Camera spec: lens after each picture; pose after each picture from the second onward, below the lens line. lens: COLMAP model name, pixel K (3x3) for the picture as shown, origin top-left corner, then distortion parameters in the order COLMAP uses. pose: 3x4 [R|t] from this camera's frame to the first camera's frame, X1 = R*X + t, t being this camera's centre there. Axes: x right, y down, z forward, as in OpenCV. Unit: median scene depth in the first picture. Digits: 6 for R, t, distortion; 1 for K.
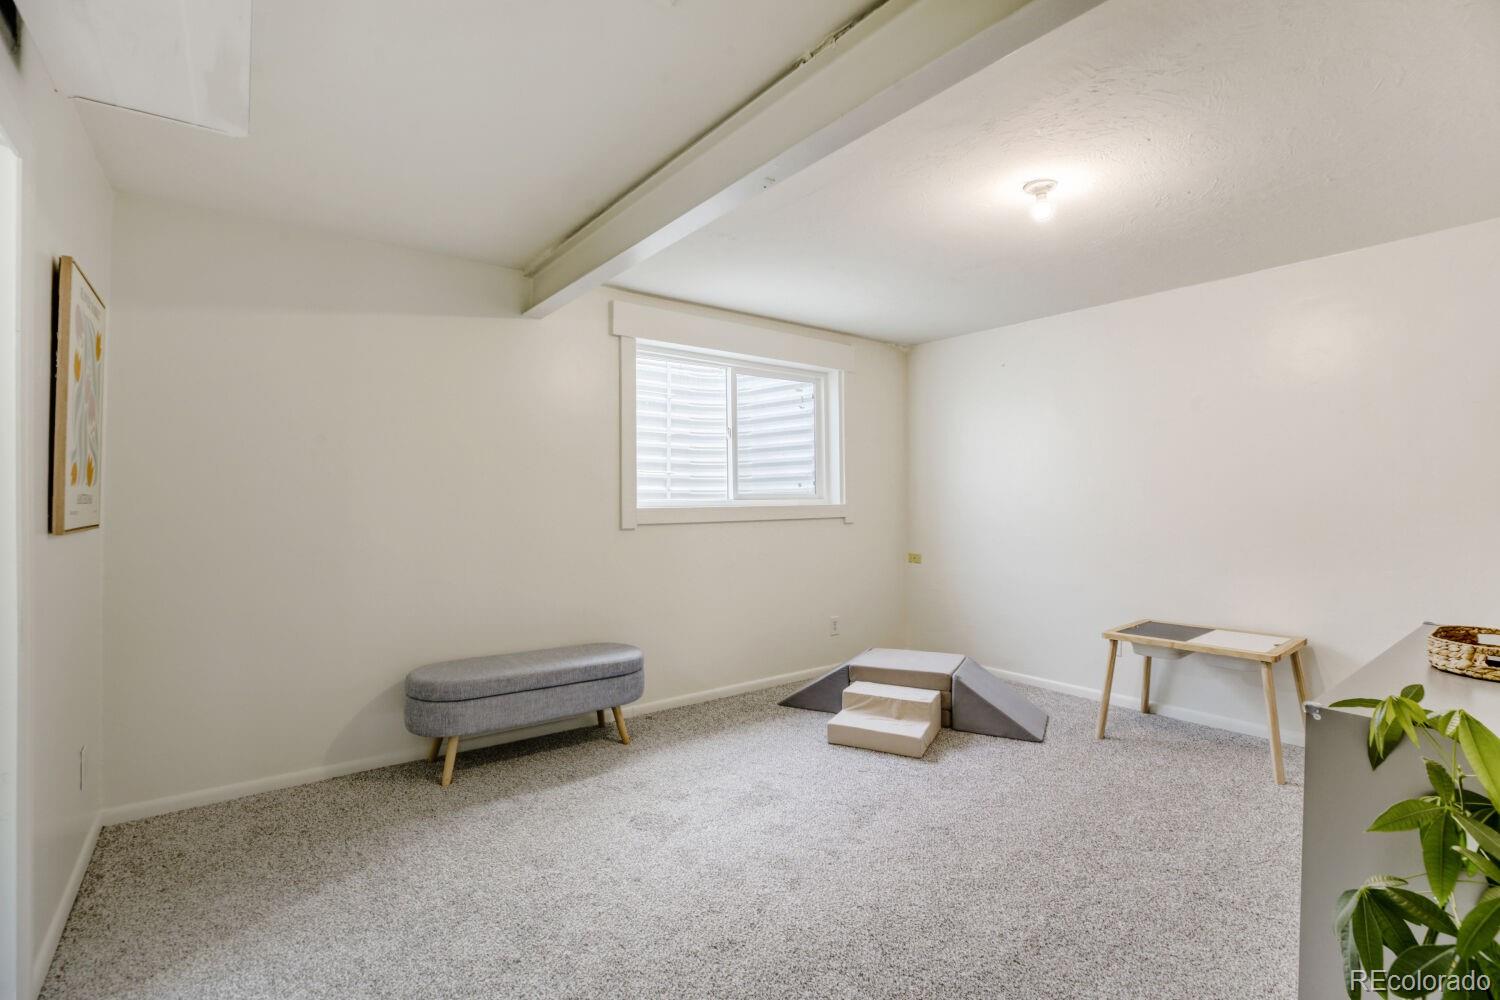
lens RADIAL K [[690.8, 0, 877.0], [0, 690.8, 509.6], [0, 0, 1]] dist [-0.030958, 0.000093]
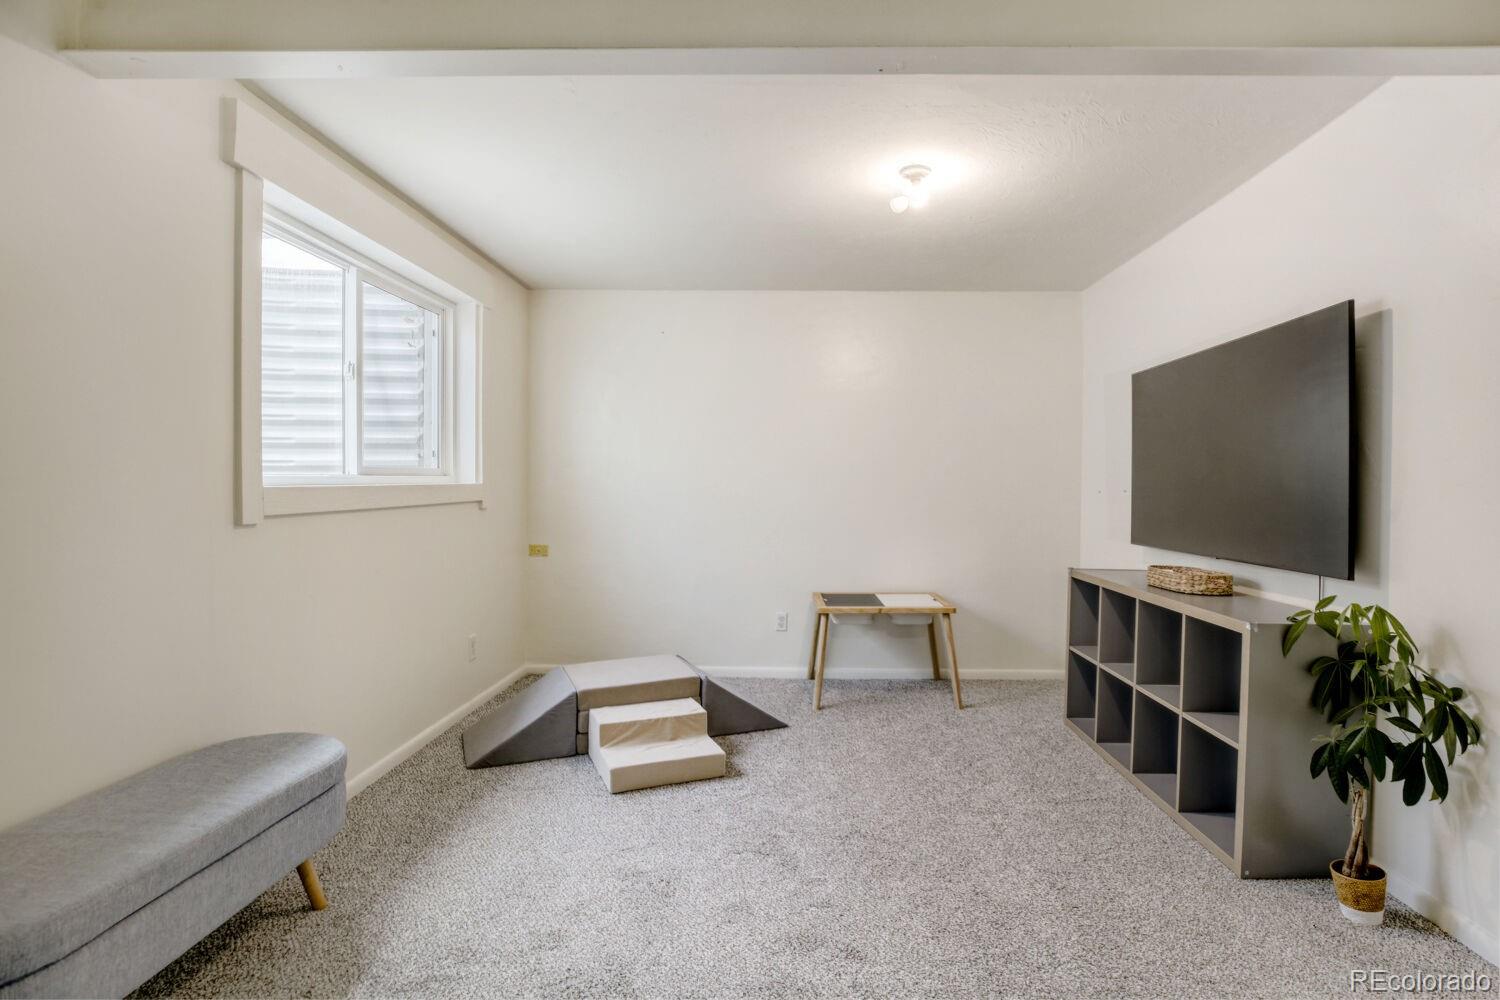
lens RADIAL K [[698.2, 0, 758.3], [0, 698.2, 496.5], [0, 0, 1]] dist [-0.043369, 0.020764]
pose [[0.685619, -0.007011, 0.727927, -0.488465], [0.003667, 0.999974, 0.006177, 0.003248], [-0.727952, -0.001566, 0.685627, 0.332564]]
